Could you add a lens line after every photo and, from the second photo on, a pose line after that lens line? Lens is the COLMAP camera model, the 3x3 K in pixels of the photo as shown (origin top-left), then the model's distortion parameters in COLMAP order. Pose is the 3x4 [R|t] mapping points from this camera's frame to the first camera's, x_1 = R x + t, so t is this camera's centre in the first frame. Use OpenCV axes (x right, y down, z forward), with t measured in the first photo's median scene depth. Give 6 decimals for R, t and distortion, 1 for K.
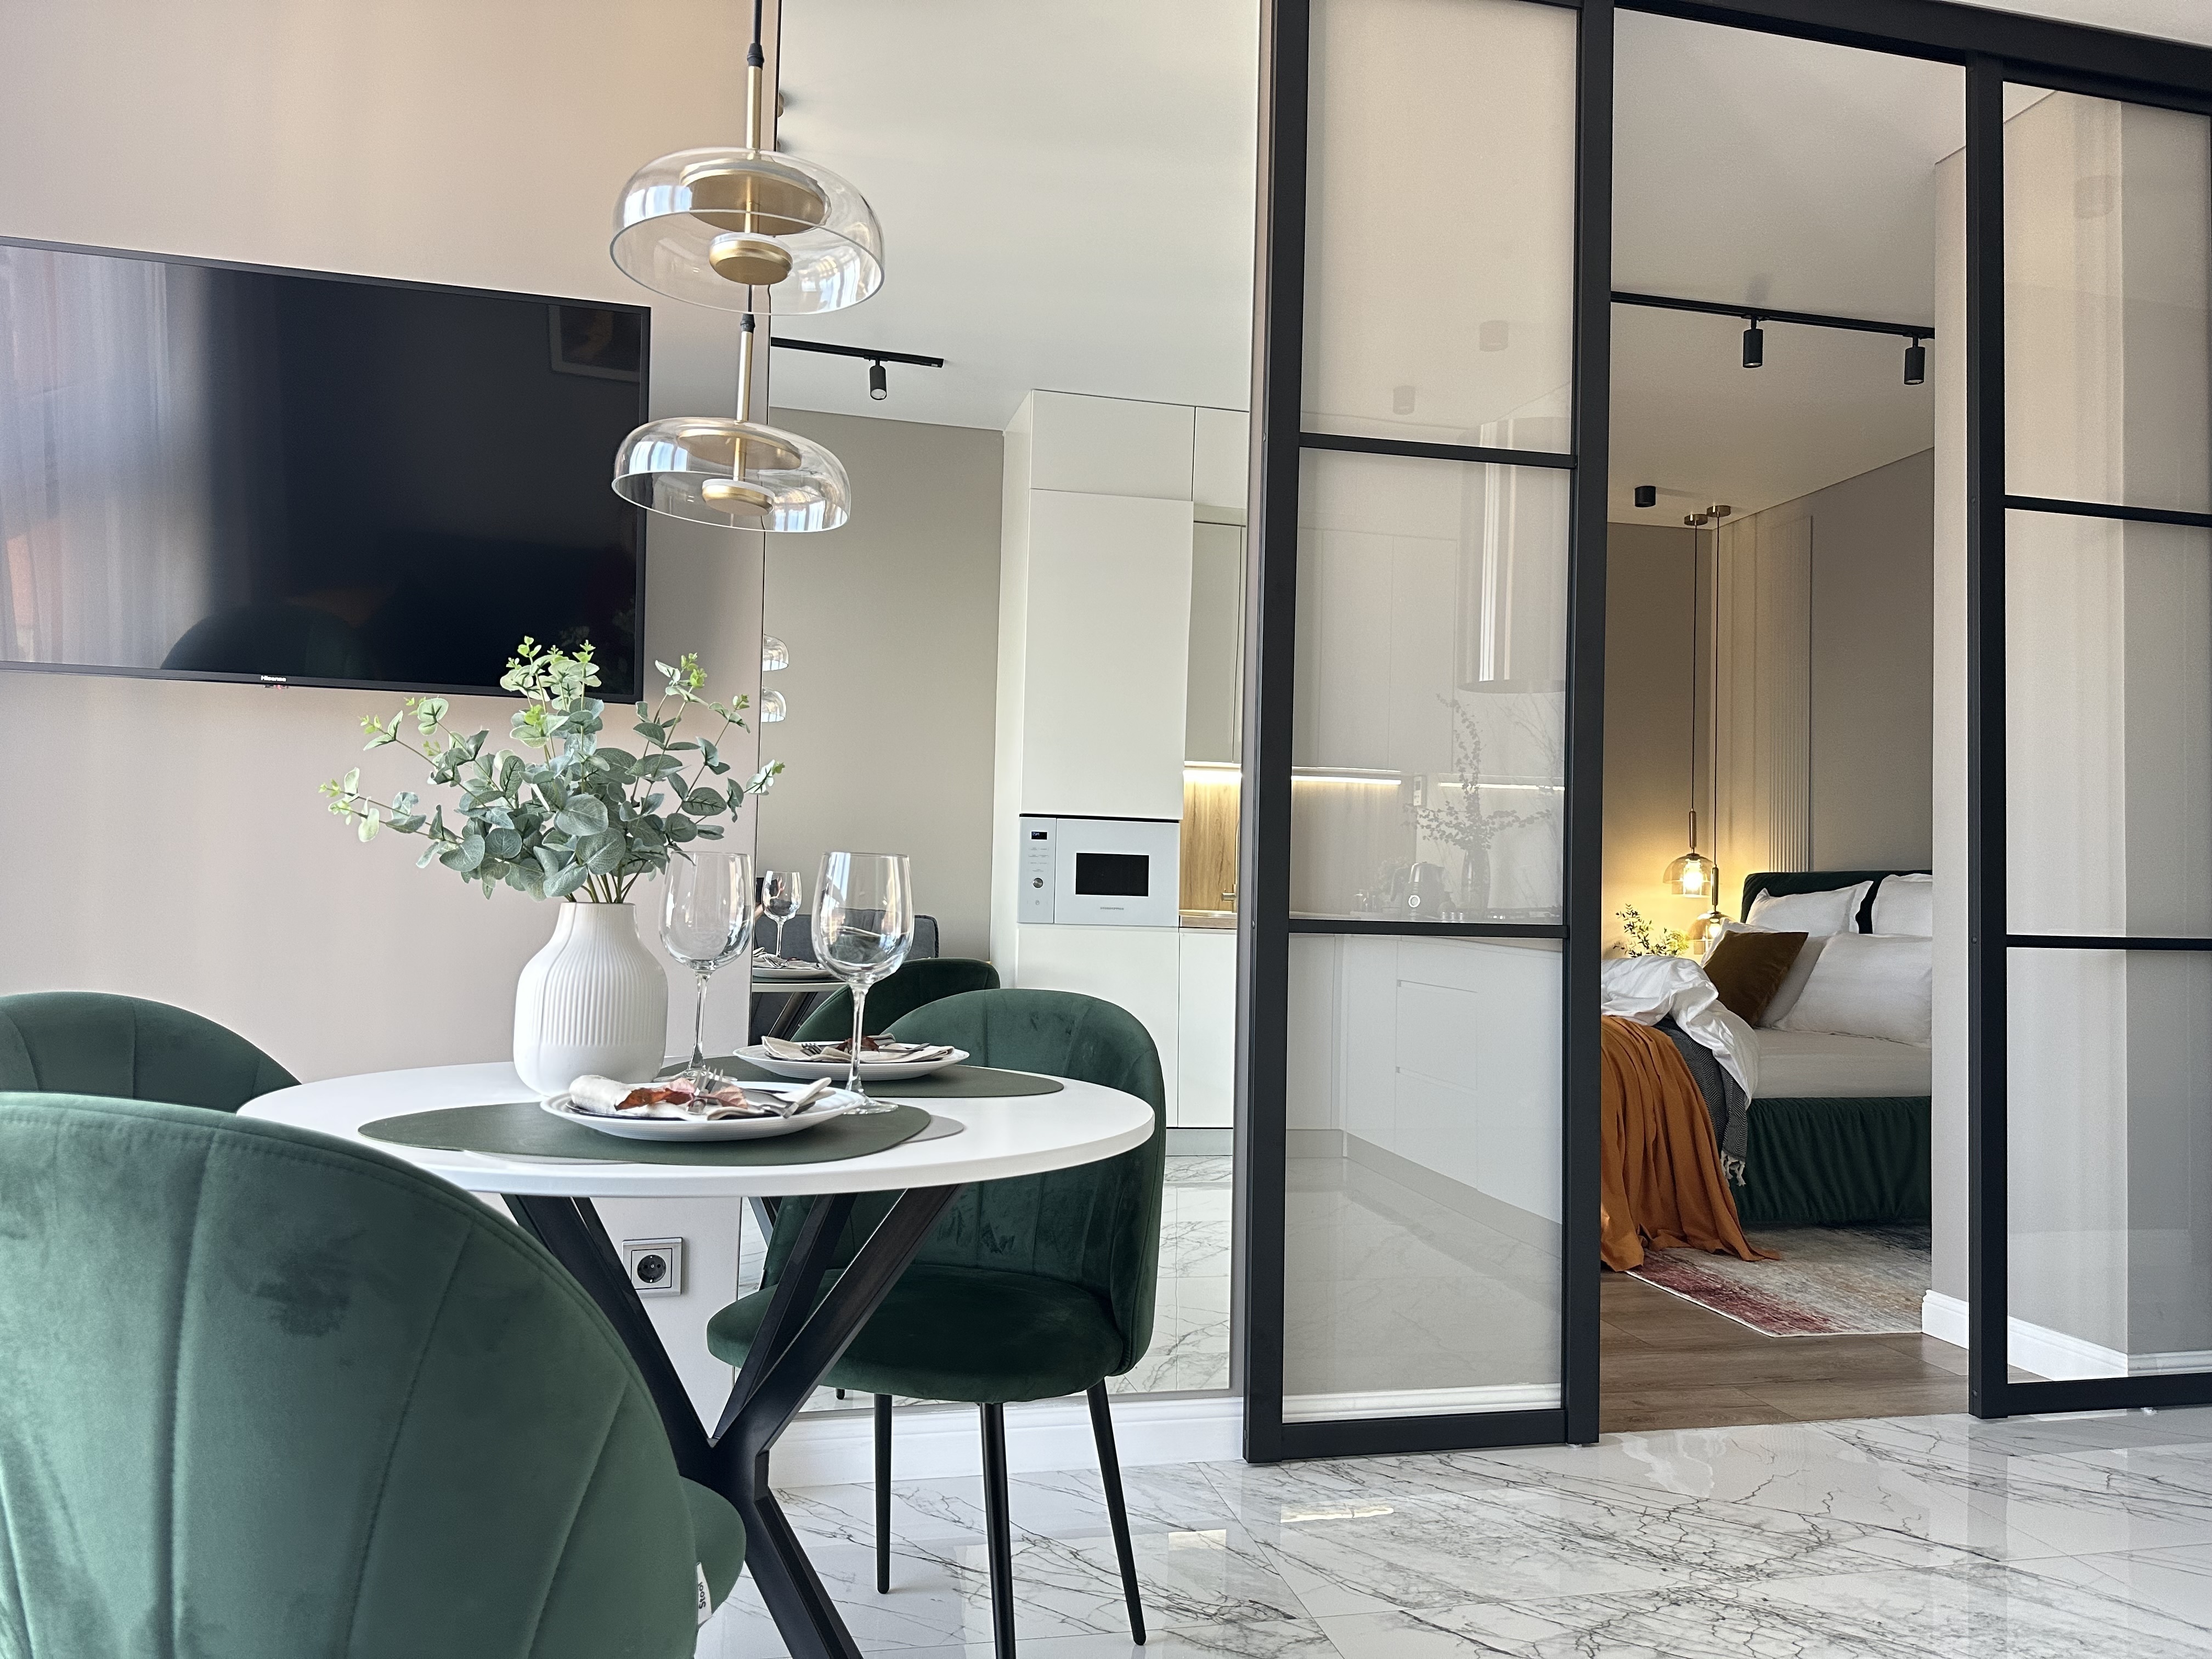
lens RADIAL K [[1533.0, 0, 1106.0], [0, 1533.0, 829.5], [0, 0, 1]] dist [0.051532, 0.314244]
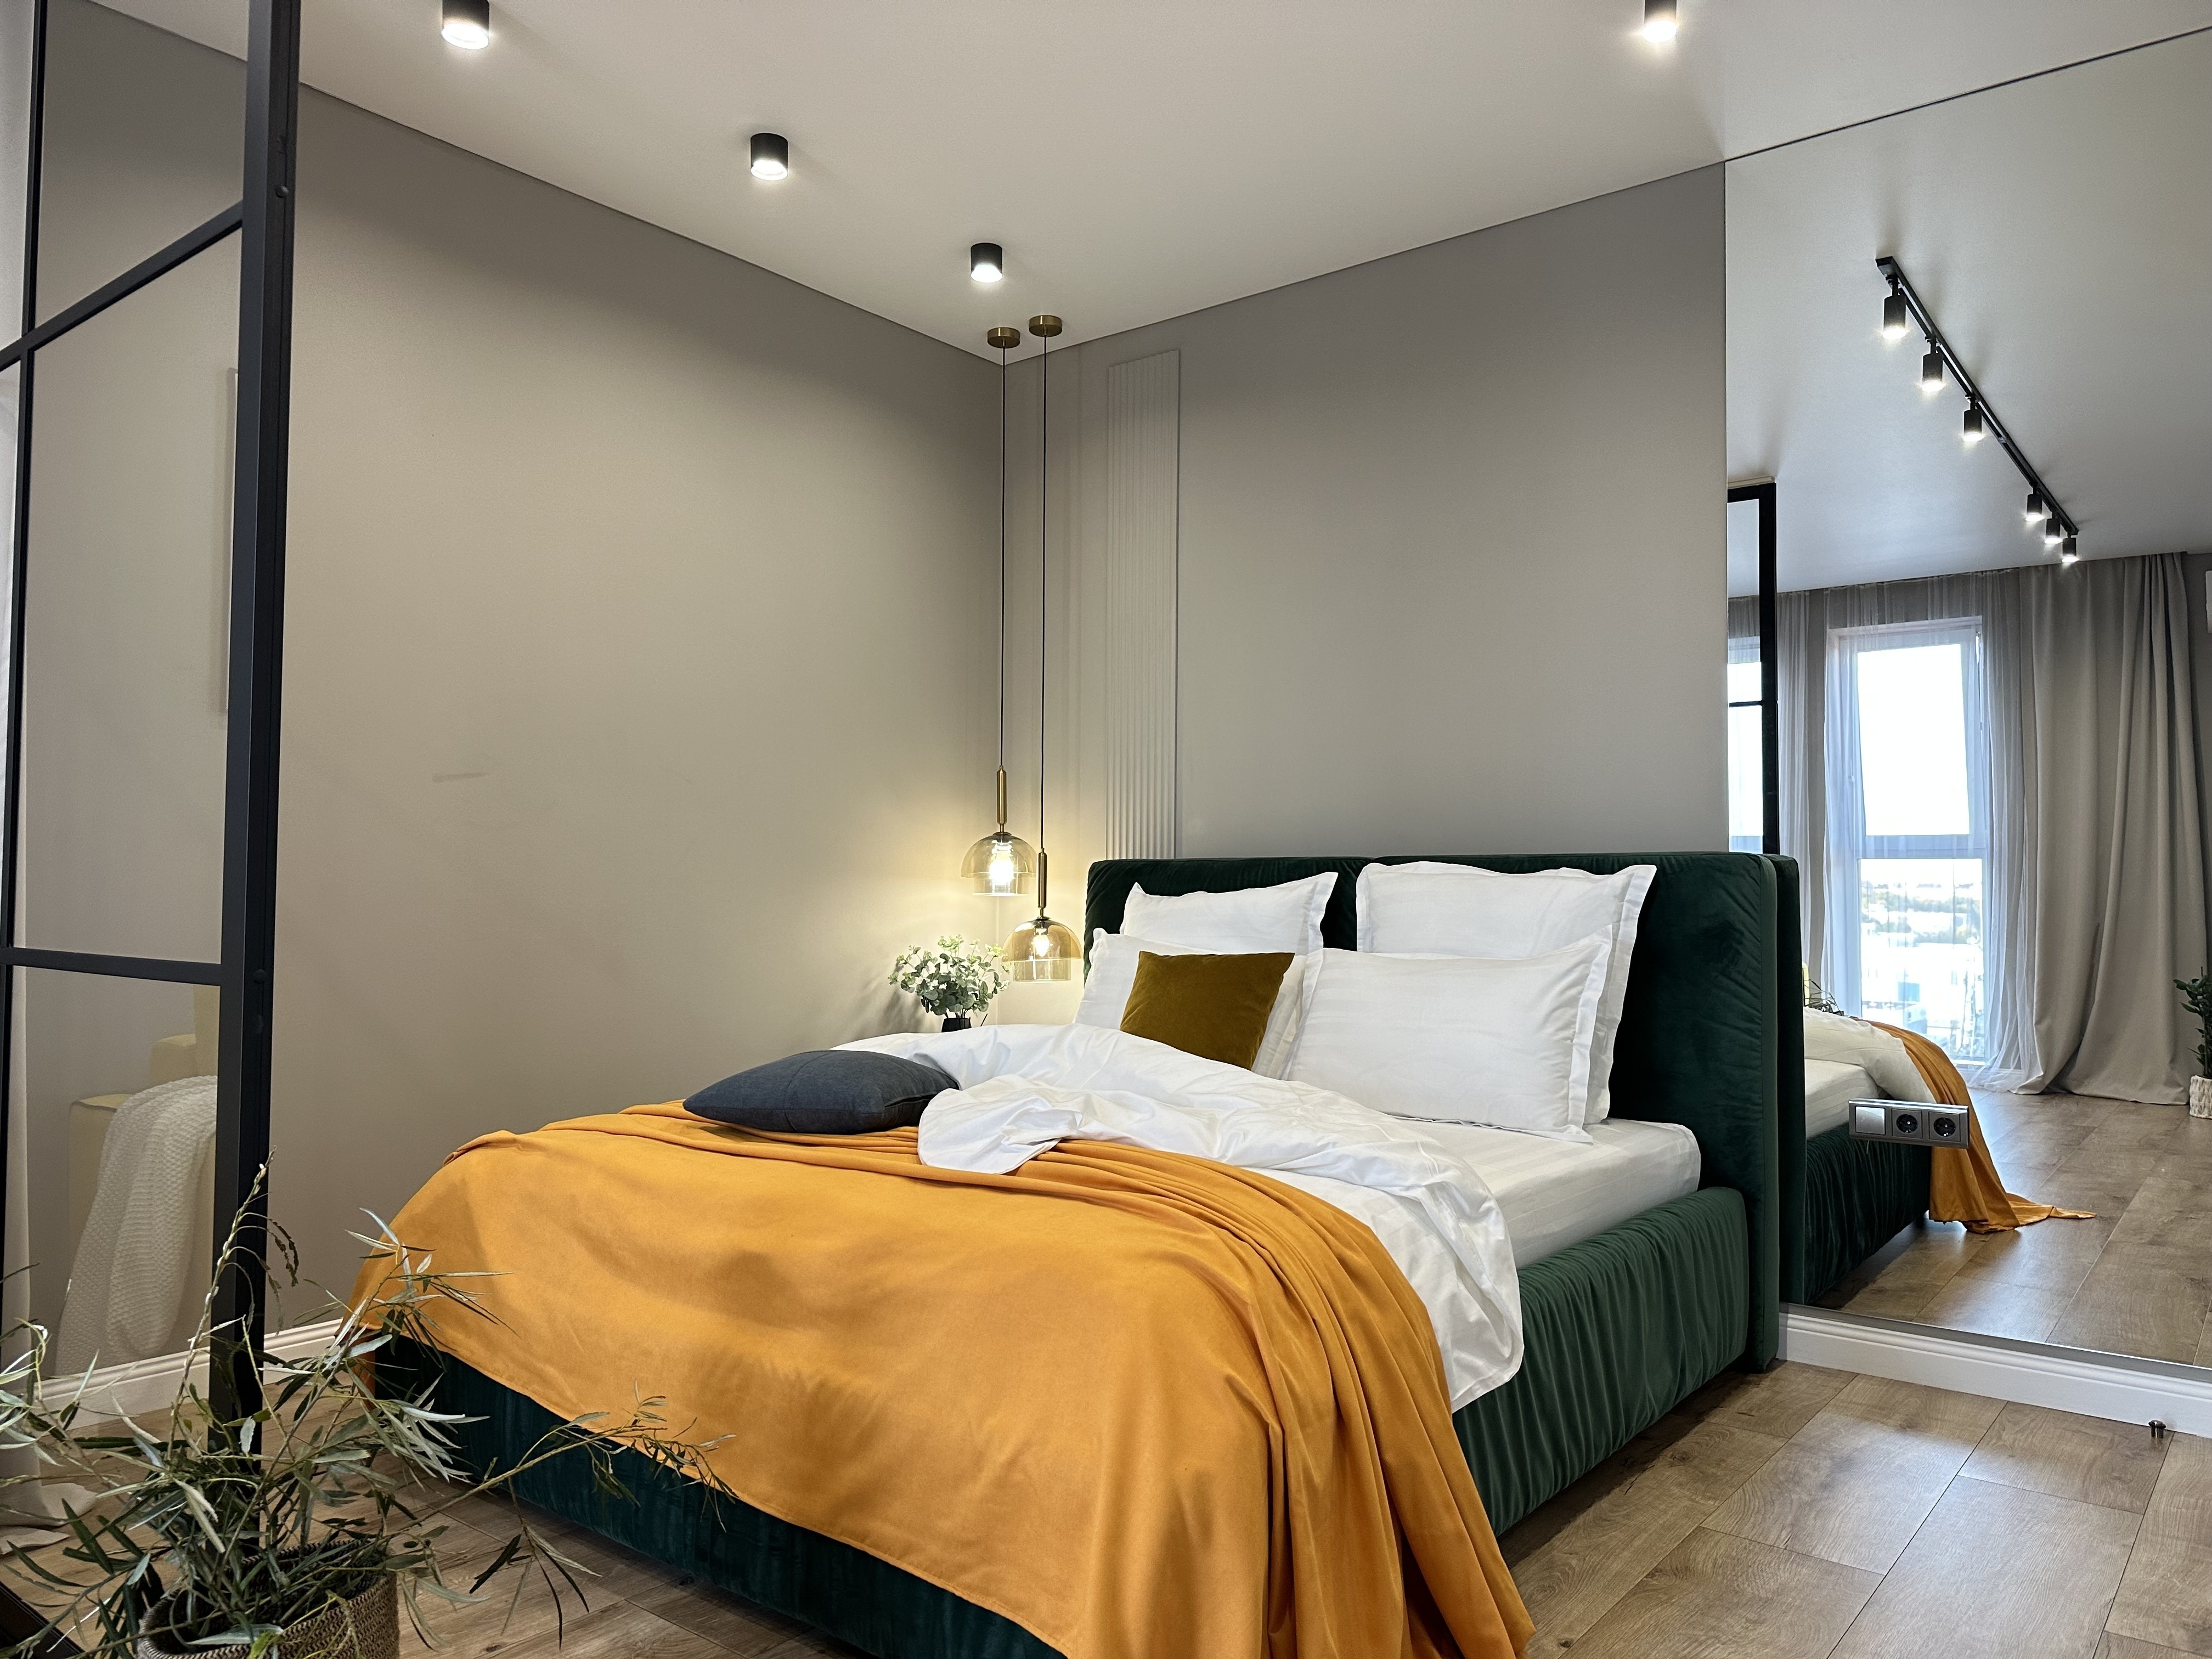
lens RADIAL K [[1533.0, 0, 1106.0], [0, 1533.0, 829.5], [0, 0, 1]] dist [0.051532, 0.314244]
pose [[0.767977, 0.002913, 0.640471, -0.025672], [-0.011937, 0.999881, 0.009766, 0.011195], [-0.640367, -0.015145, 0.767920, 0.706065]]
